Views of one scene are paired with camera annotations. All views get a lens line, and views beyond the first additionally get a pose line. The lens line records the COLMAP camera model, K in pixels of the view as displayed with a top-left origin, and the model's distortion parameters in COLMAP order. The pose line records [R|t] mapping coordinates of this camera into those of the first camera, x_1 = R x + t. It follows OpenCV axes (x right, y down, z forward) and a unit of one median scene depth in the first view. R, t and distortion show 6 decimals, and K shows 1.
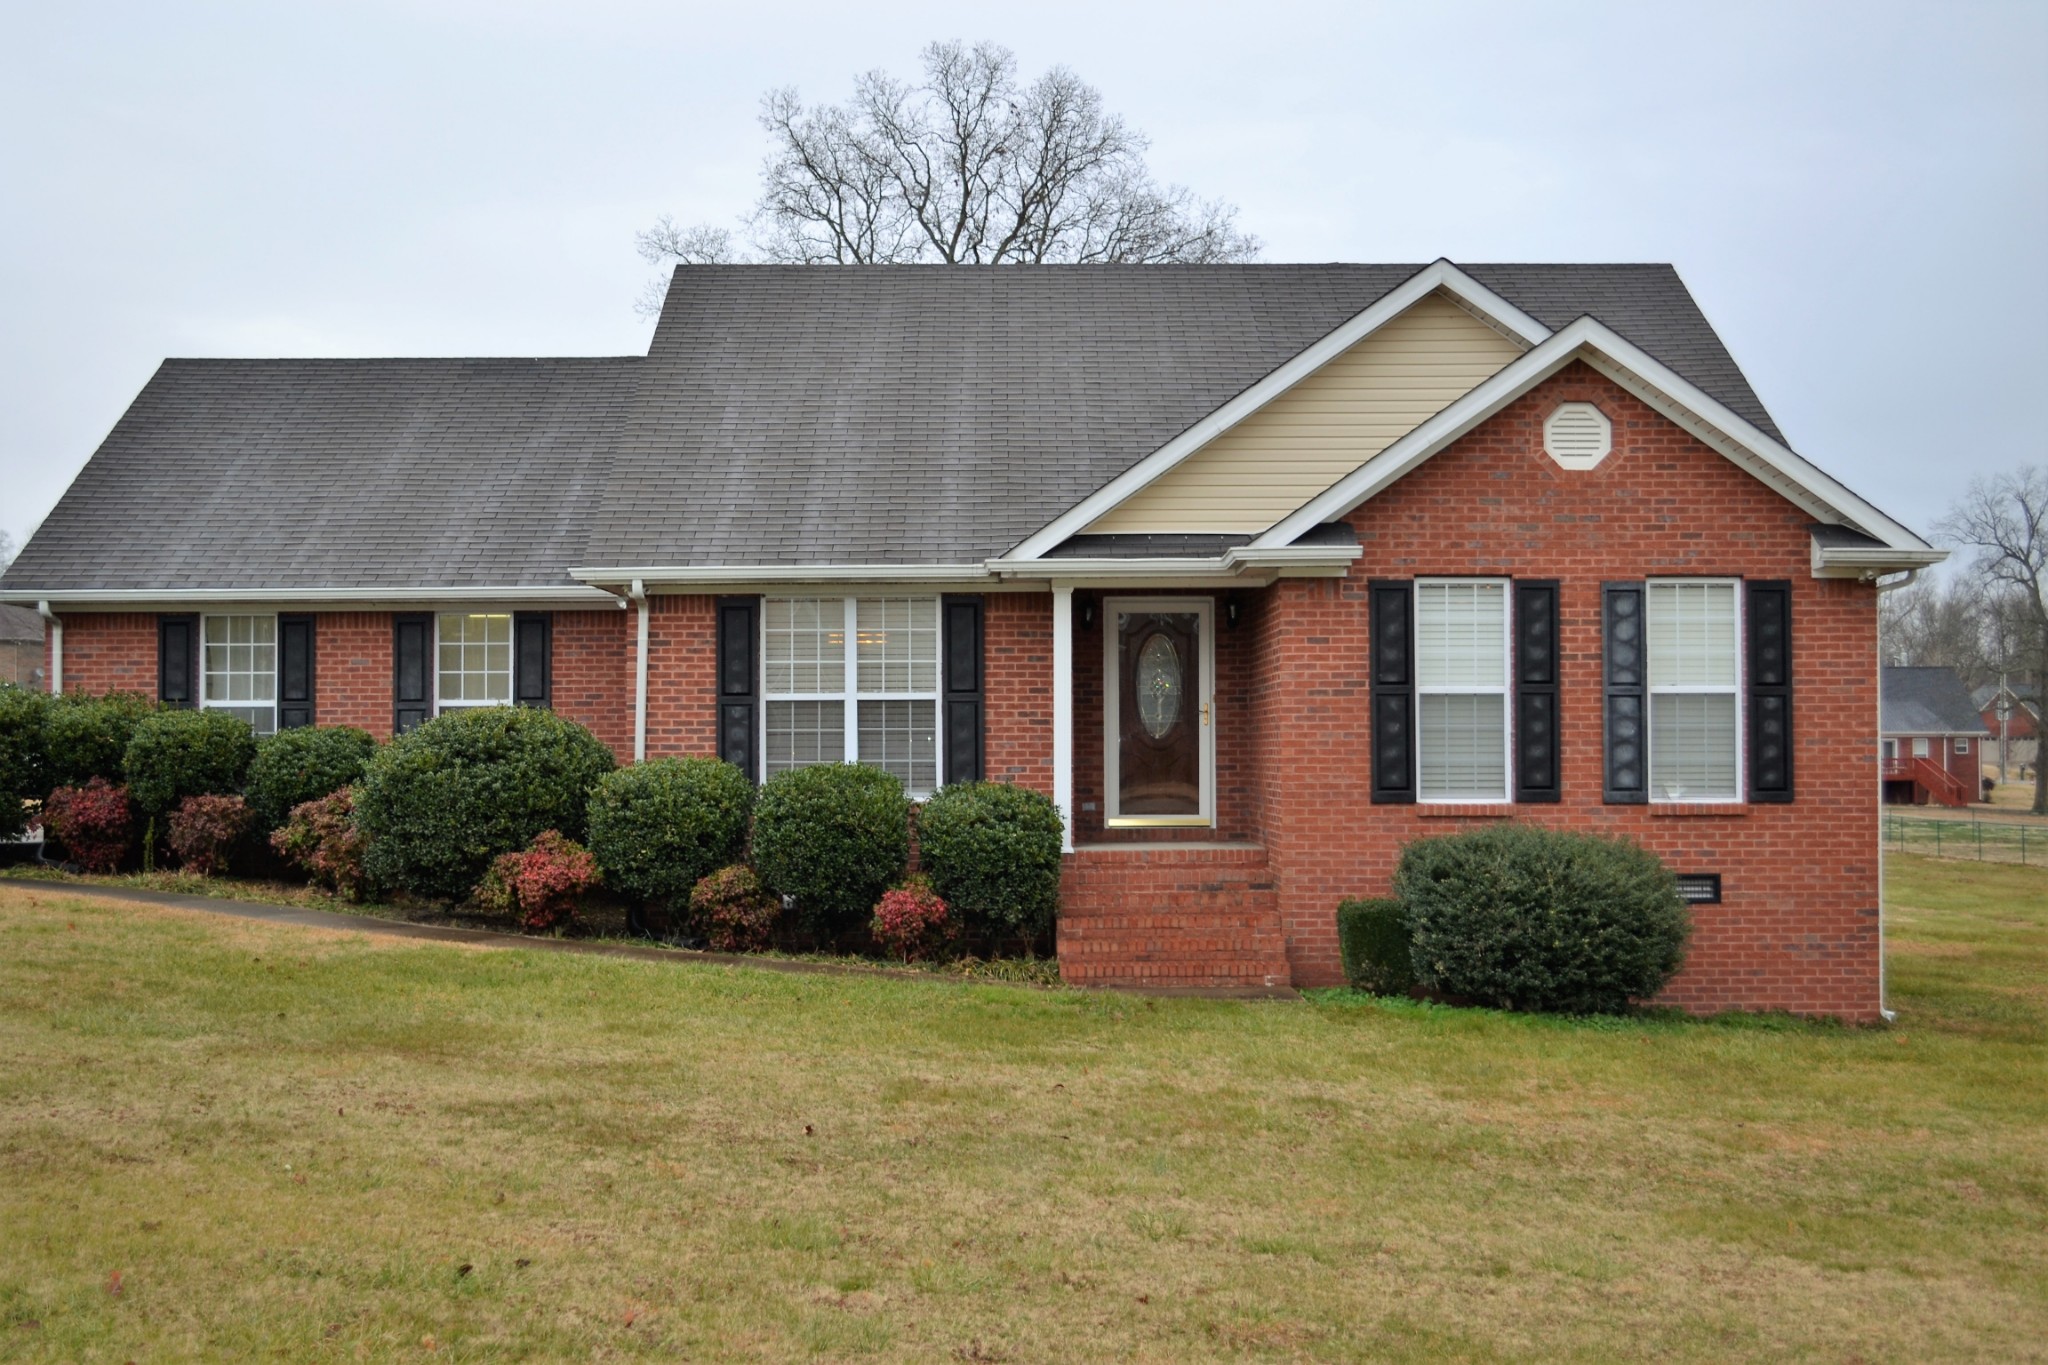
lens RADIAL K [[2309.5, 0, 1014.1], [0, 2309.5, 680.2], [0, 0, 1]] dist [-0.024154, 0.001813]
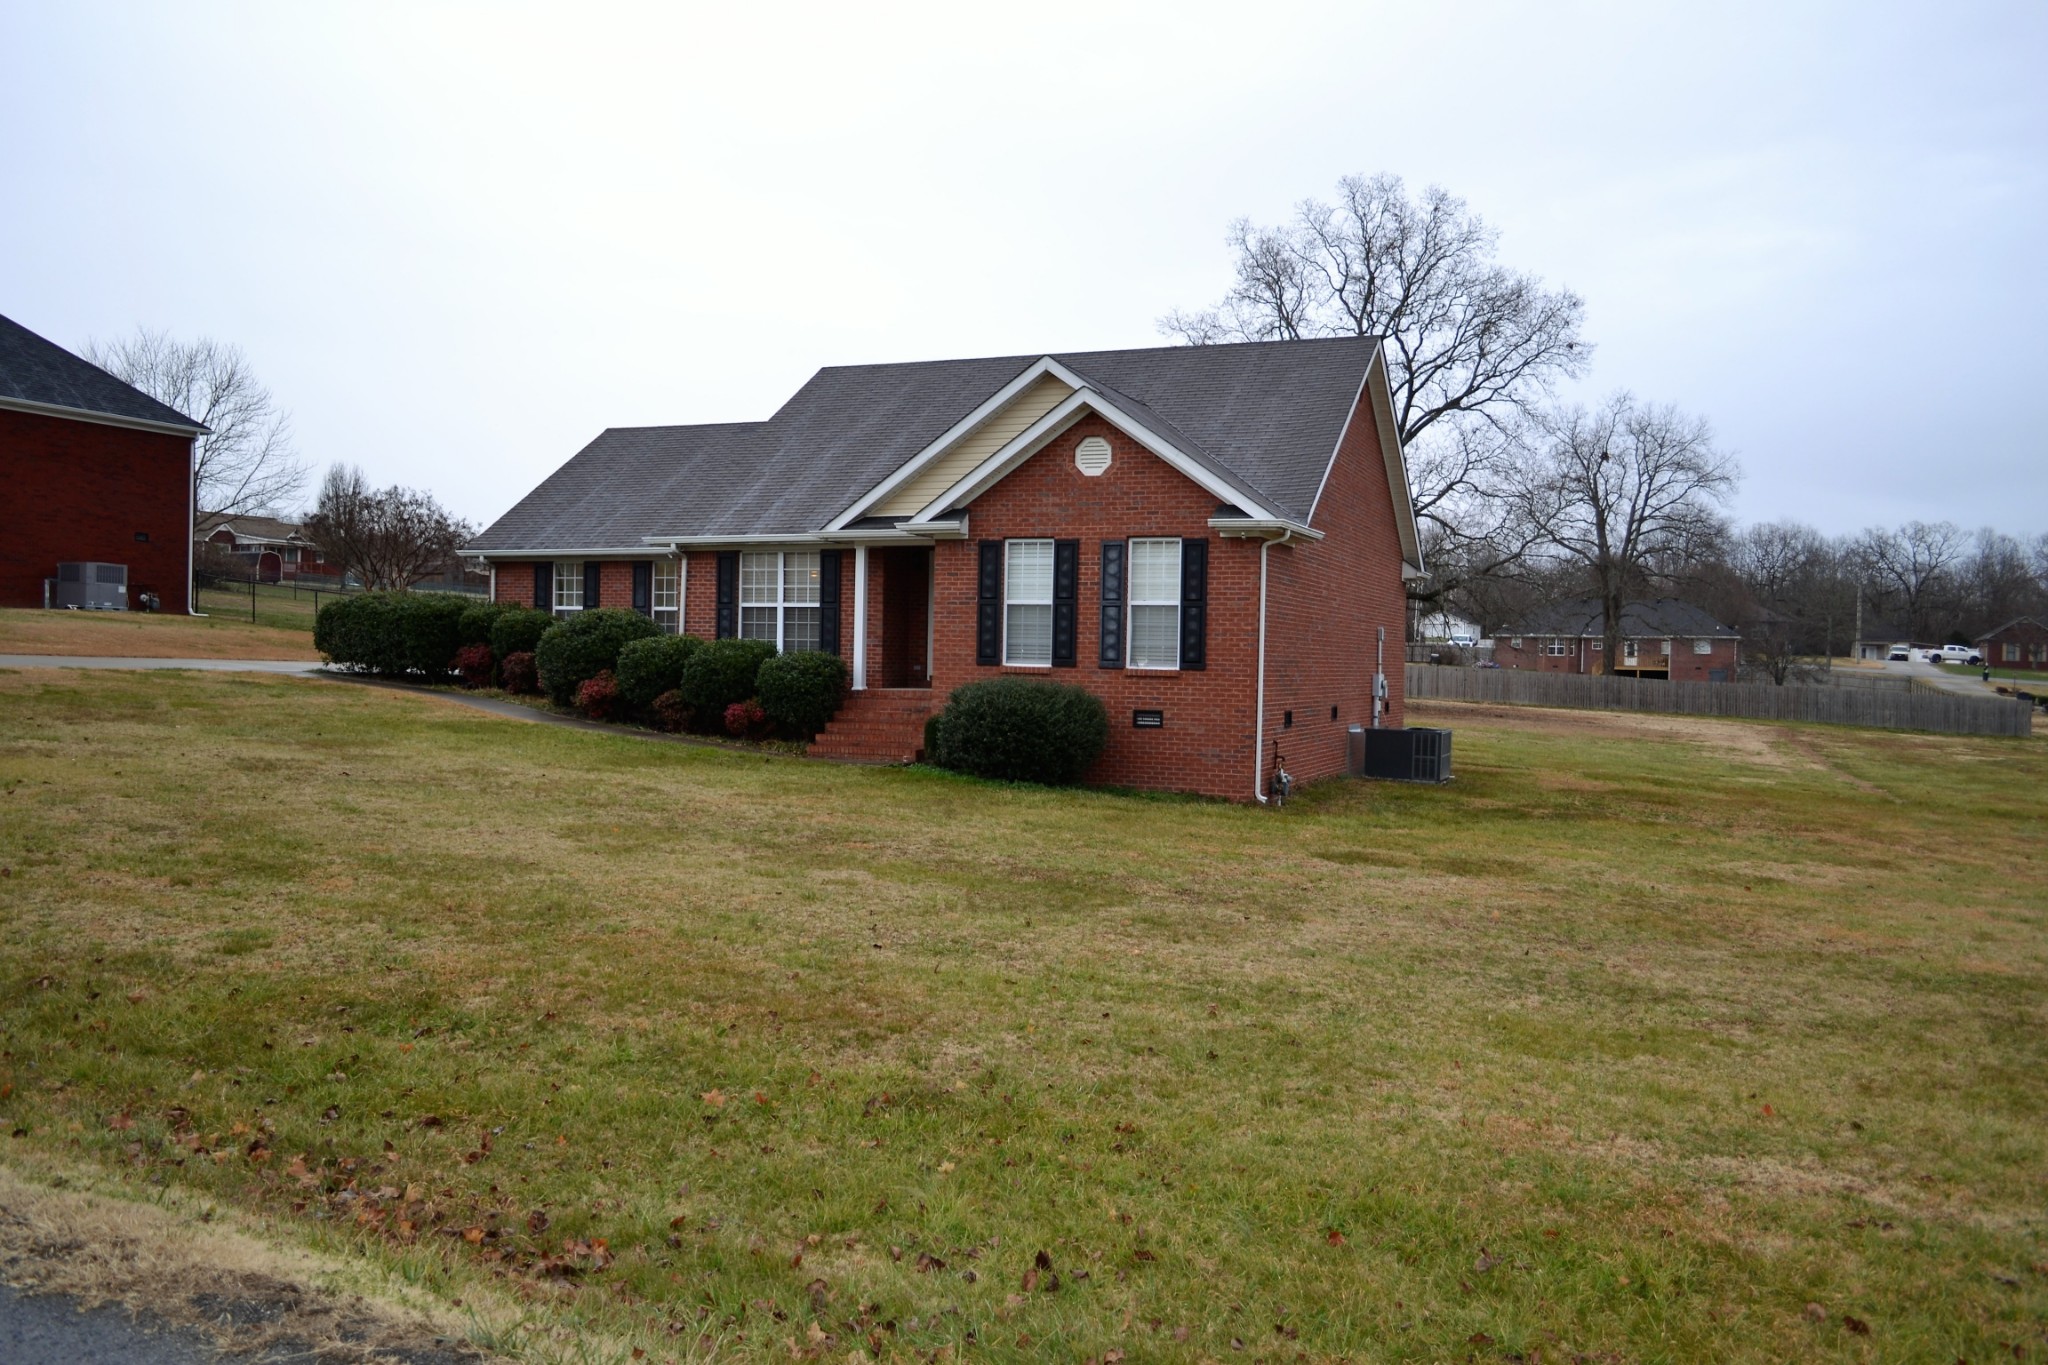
lens RADIAL K [[1615.8, 0, 1016.4], [0, 1615.8, 681.6], [0, 0, 1]] dist [-0.013330, 0.005526]
pose [[0.920409, 0.026323, -0.390069, 0.653800], [-0.010359, 0.999023, 0.042972, 0.011584], [0.390819, -0.035511, 0.919782, -0.141883]]
